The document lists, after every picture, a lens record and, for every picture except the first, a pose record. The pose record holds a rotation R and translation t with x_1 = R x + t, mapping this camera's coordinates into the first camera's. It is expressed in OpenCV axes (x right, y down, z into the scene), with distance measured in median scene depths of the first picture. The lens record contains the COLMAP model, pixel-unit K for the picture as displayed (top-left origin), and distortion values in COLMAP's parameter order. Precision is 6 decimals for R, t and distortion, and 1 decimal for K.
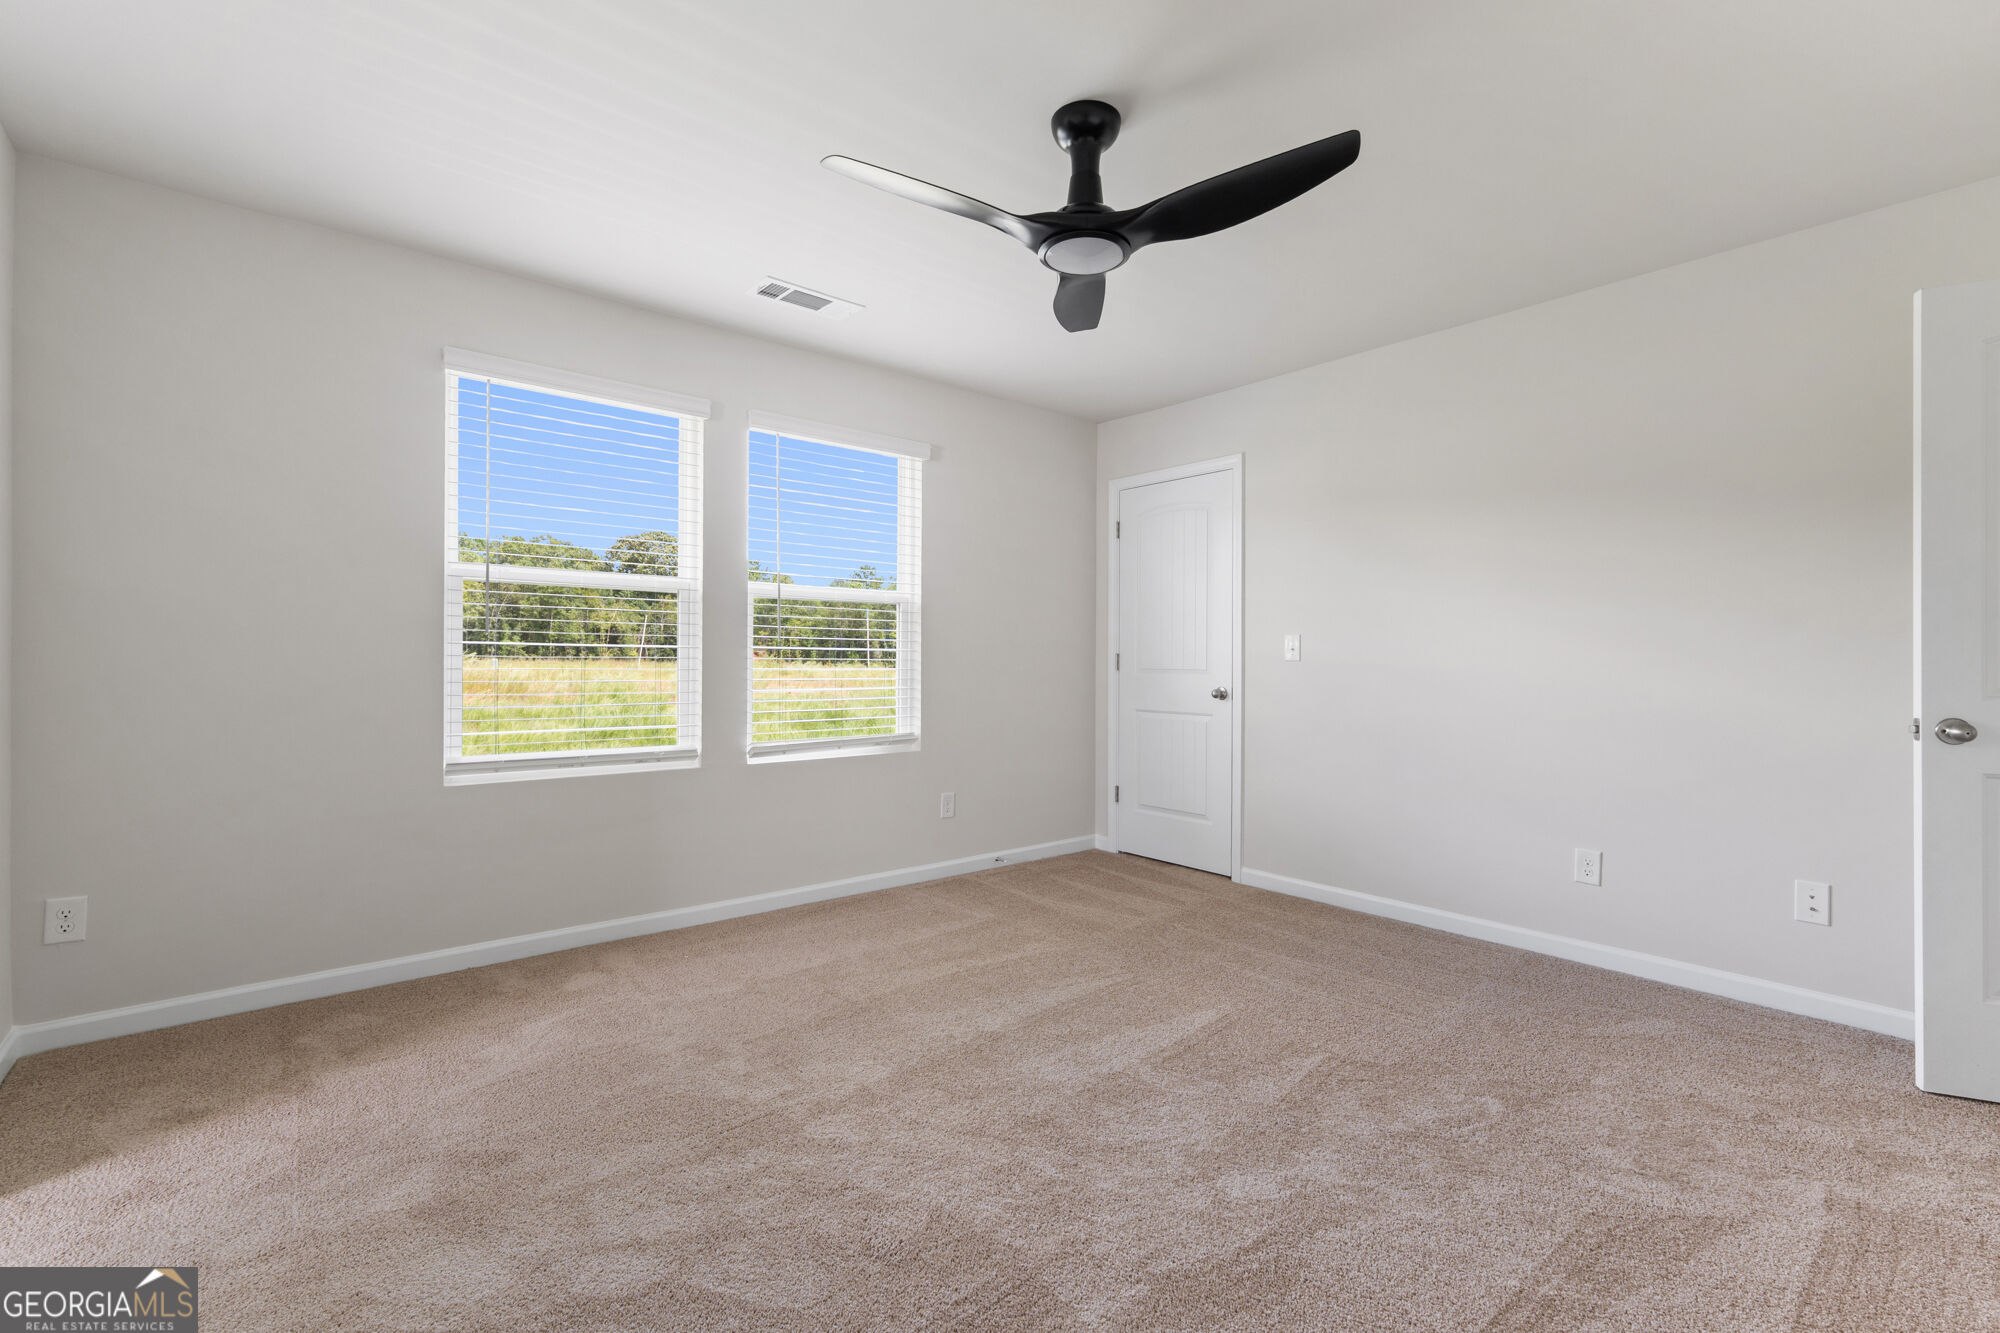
lens RADIAL K [[860.3, 0, 988.1], [0, 860.3, 672.2], [0, 0, 1]] dist [0.001980, 0.000242]
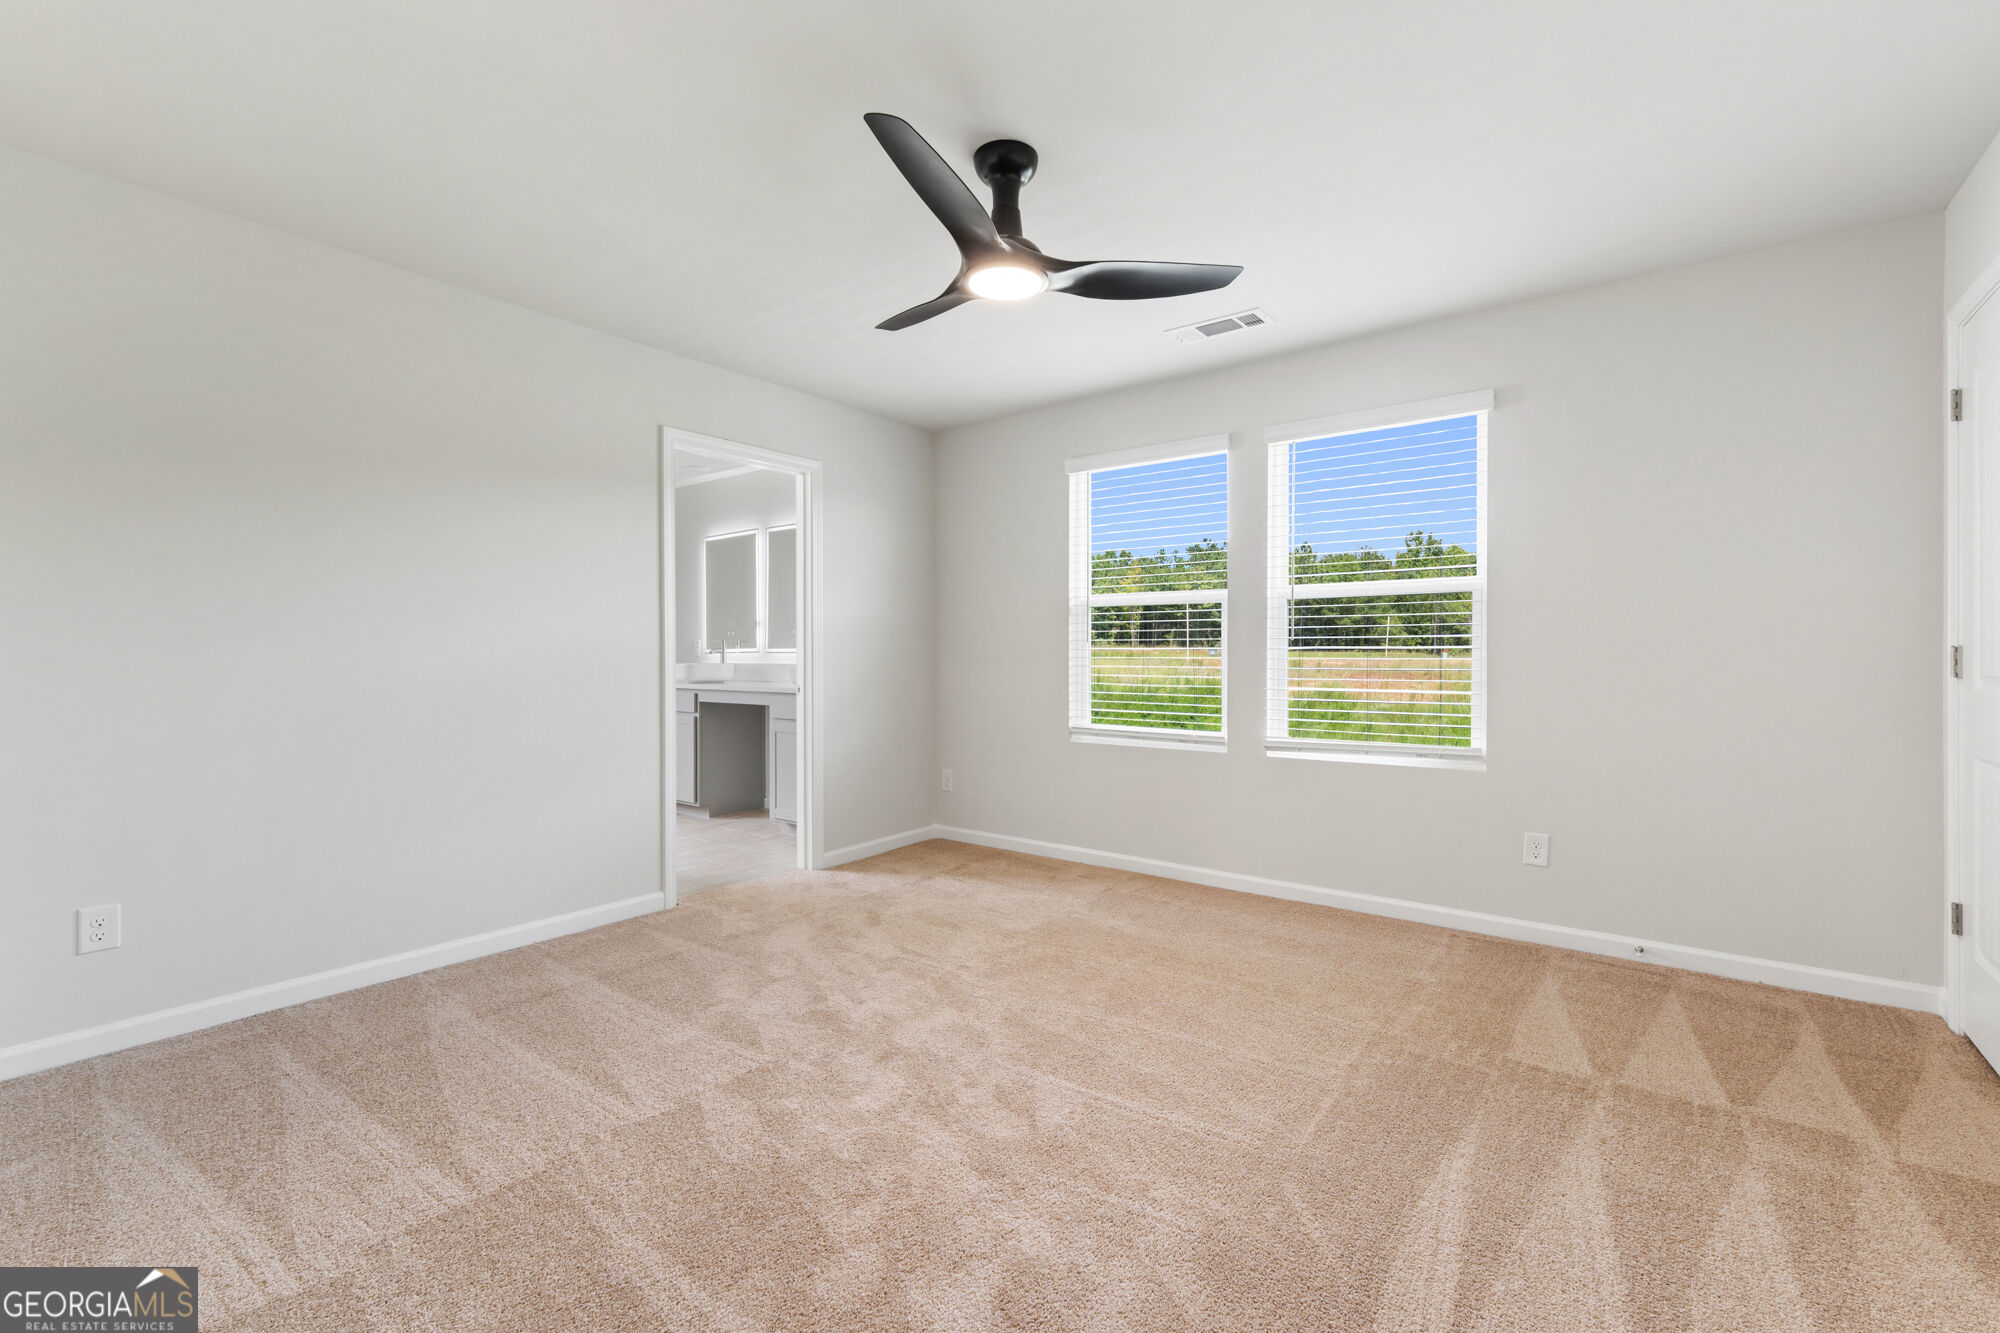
lens RADIAL K [[860.3, 0, 1003.7], [0, 860.3, 662.6], [0, 0, 1]] dist [0.001980, 0.000242]
pose [[0.224100, 0.004468, -0.974556, 0.692186], [-0.007379, 0.999969, 0.002887, -0.011624], [0.974538, 0.006544, 0.224126, 0.431604]]
